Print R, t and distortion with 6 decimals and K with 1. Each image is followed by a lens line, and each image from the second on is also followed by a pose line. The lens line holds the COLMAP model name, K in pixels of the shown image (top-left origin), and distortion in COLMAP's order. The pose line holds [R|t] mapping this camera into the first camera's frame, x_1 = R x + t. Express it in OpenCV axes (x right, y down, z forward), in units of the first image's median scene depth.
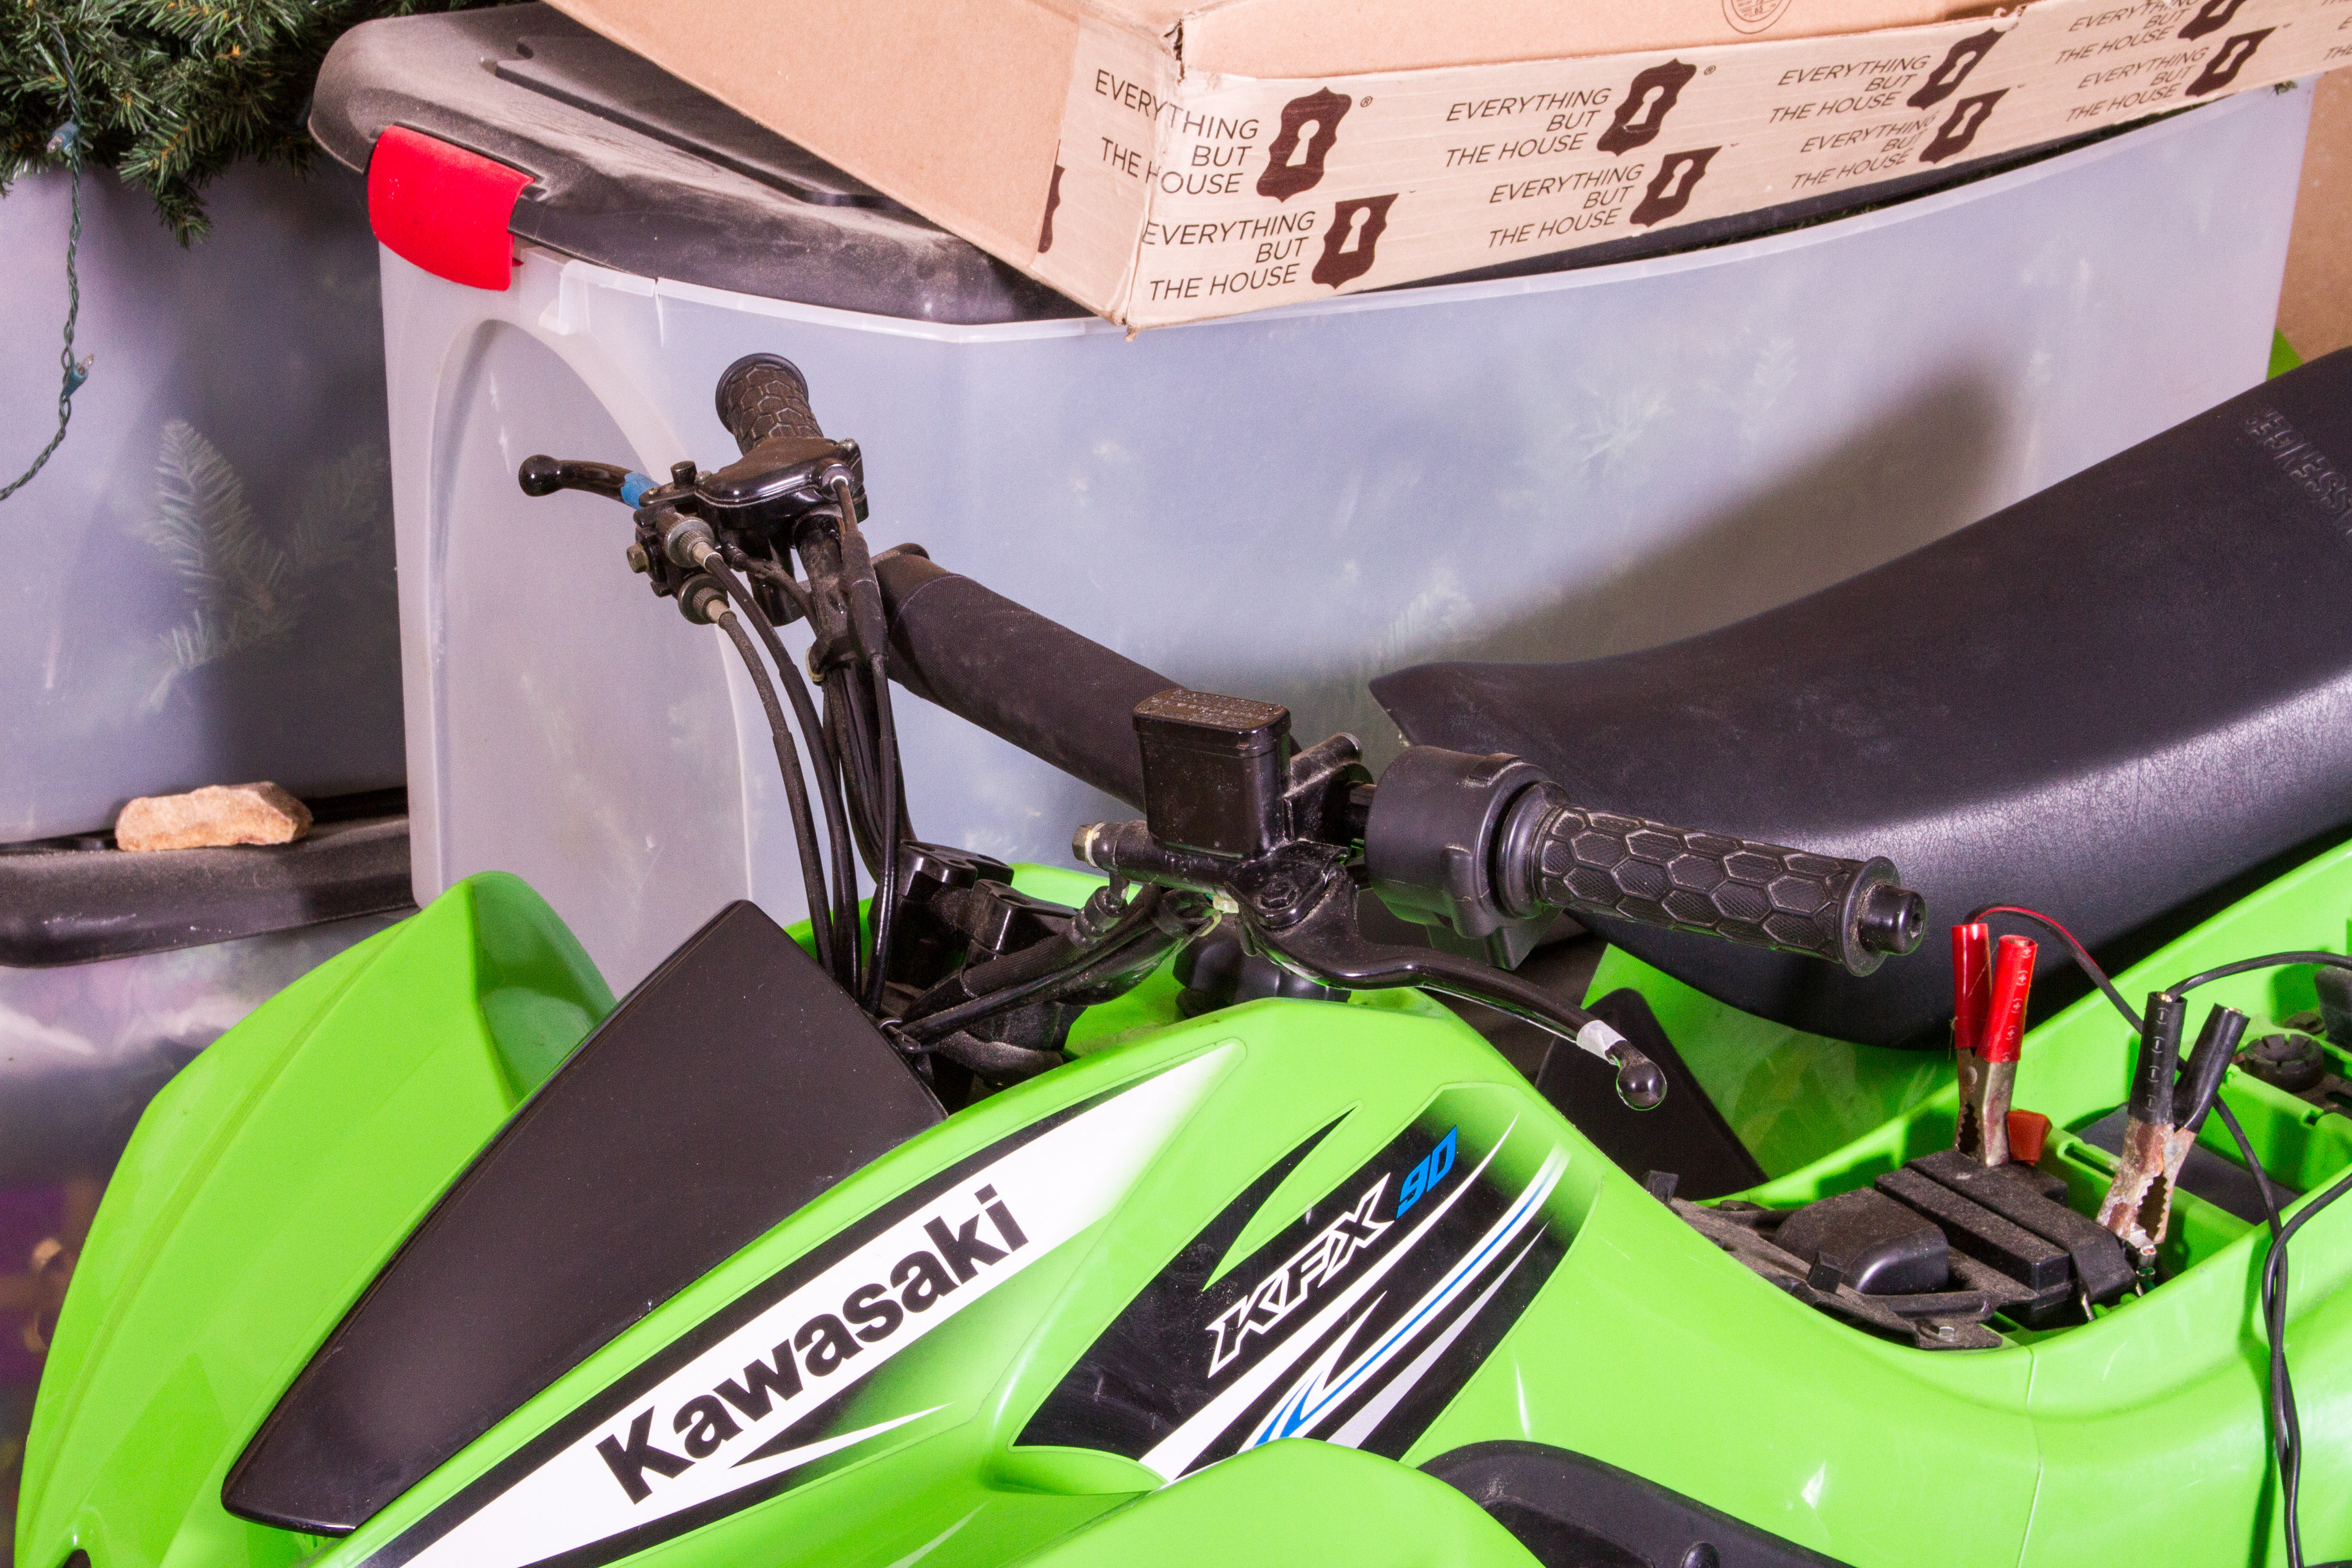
lens RADIAL K [[6071.5, 0, 1176.0], [0, 6071.5, 784.0], [0, 0, 1]] dist [0.129186, 0.178763]
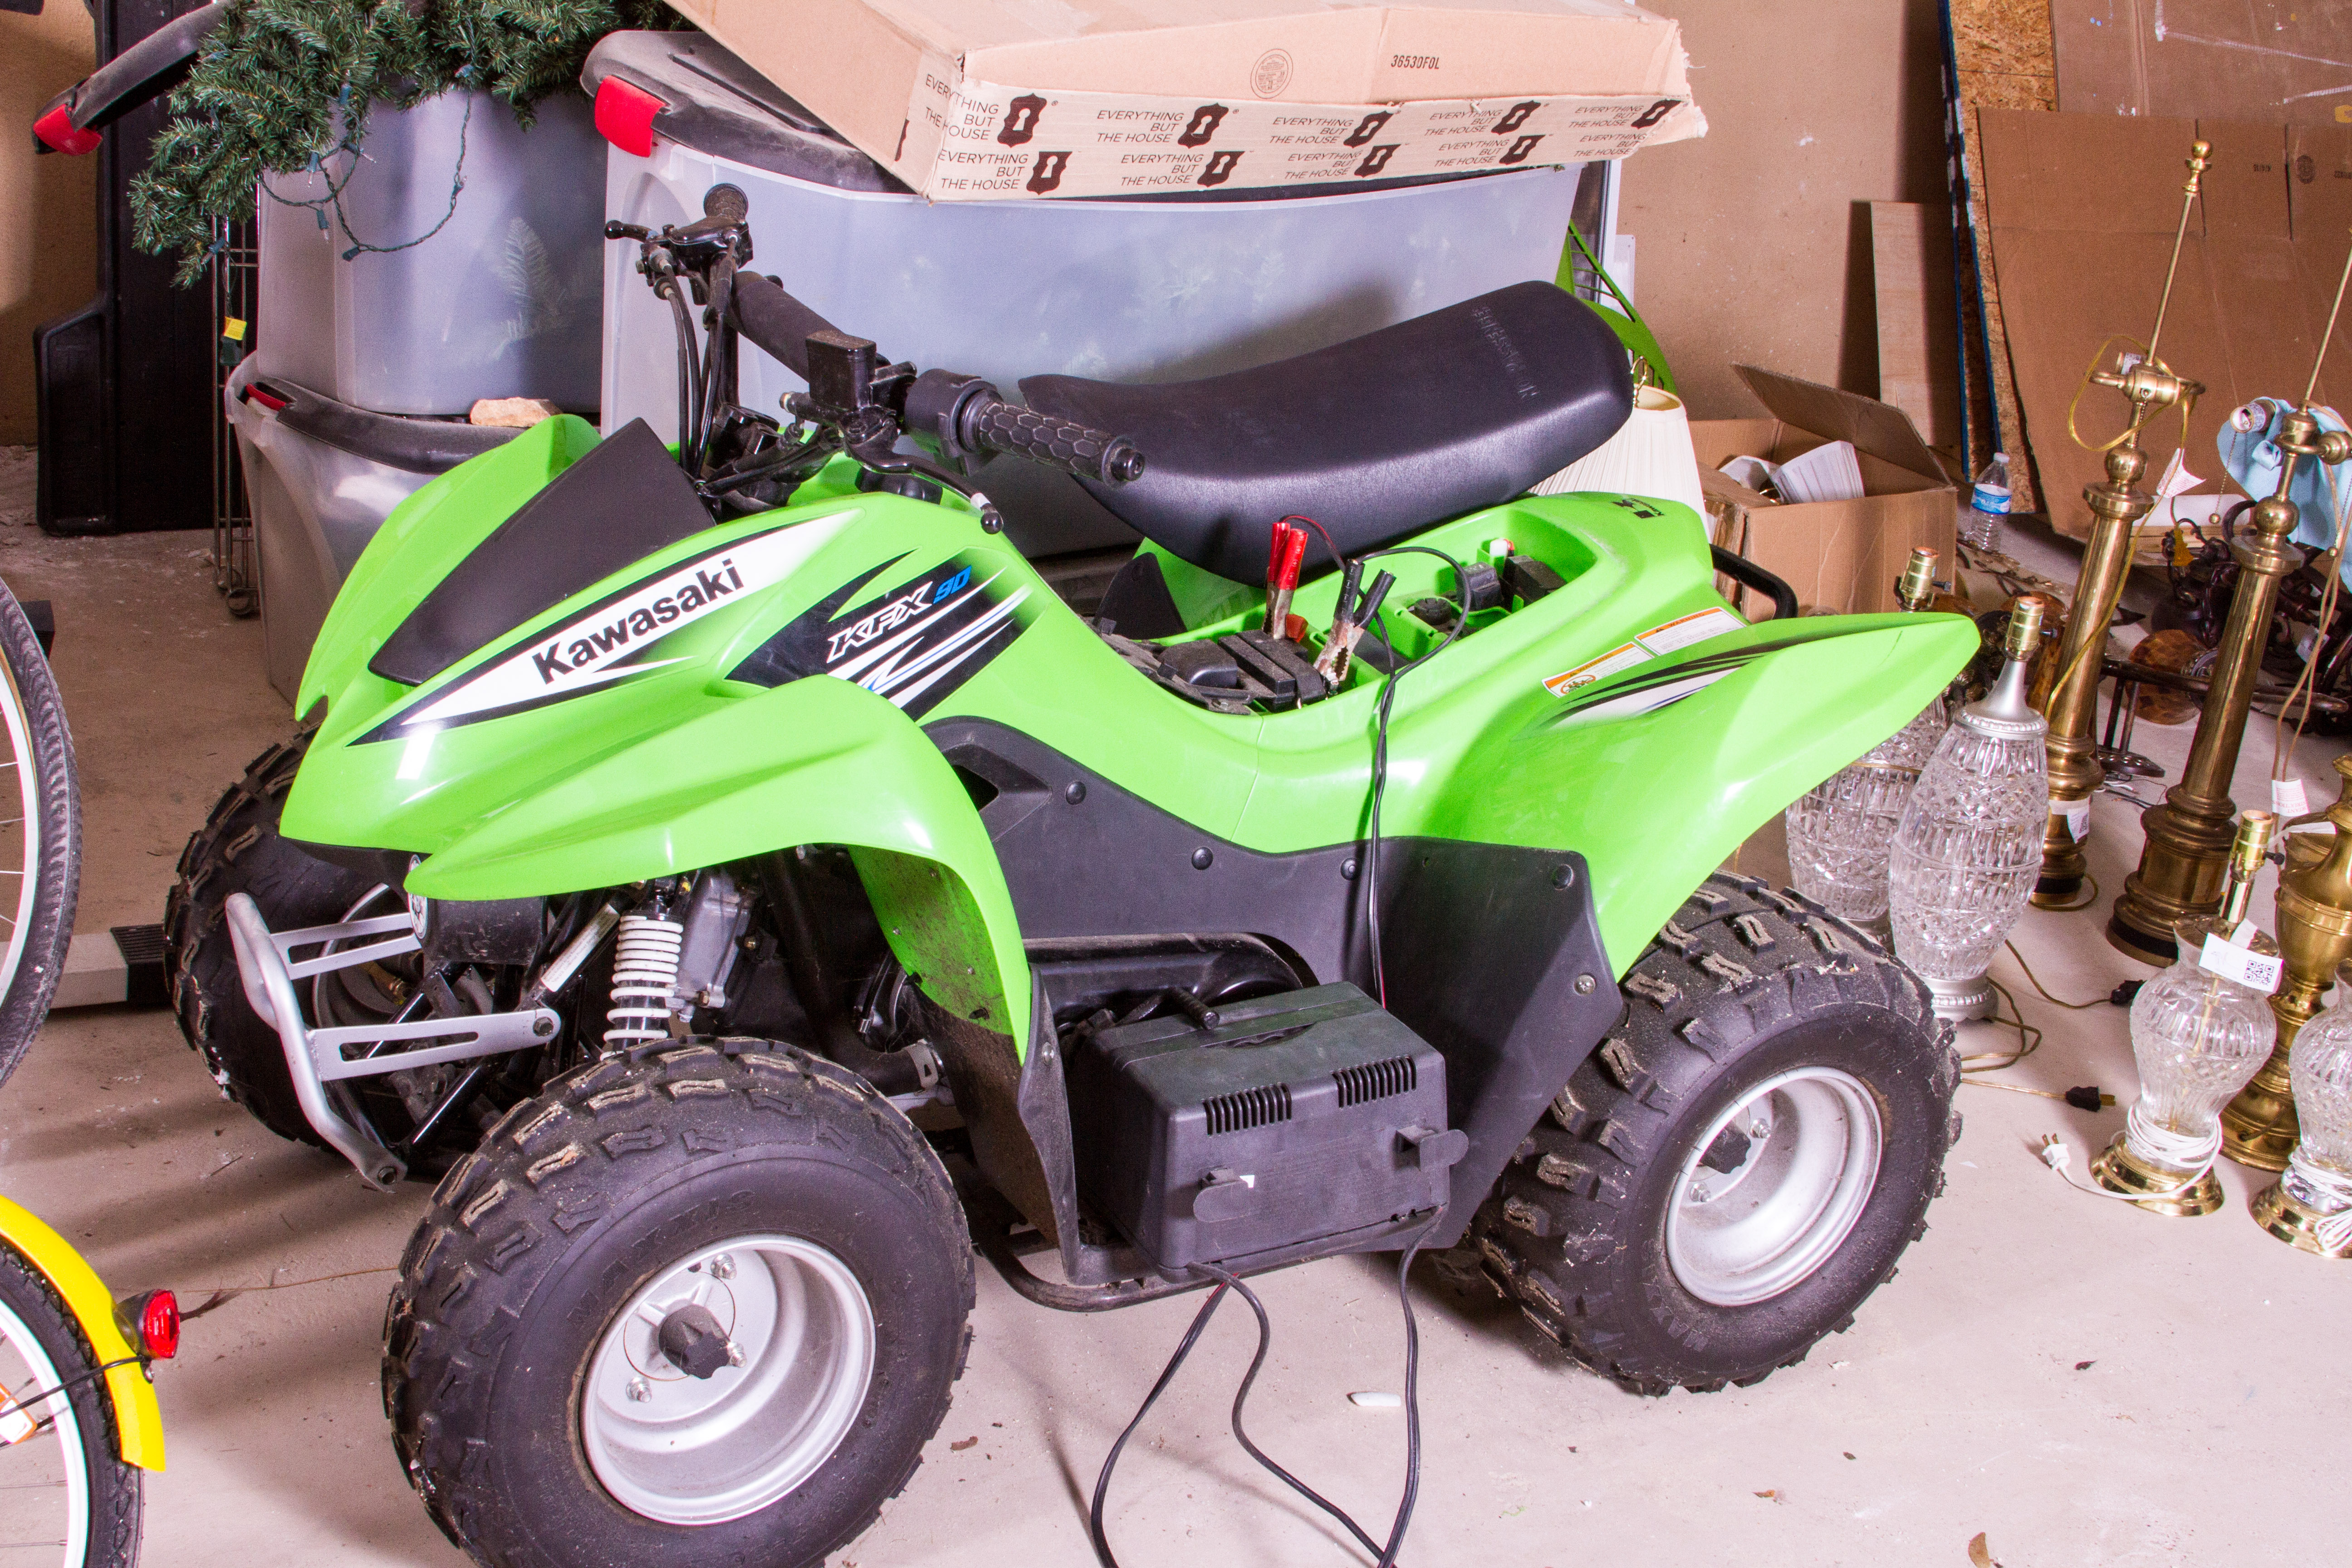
lens RADIAL K [[3220.8, 0, 1229.0], [0, 3220.8, 791.8], [0, 0, 1]] dist [-0.146433, -0.027956]
pose [[0.993467, 0.113494, -0.011964, 0.157451], [-0.112502, 0.991564, 0.064372, 0.052278], [0.019169, -0.062606, 0.997854, -0.116464]]
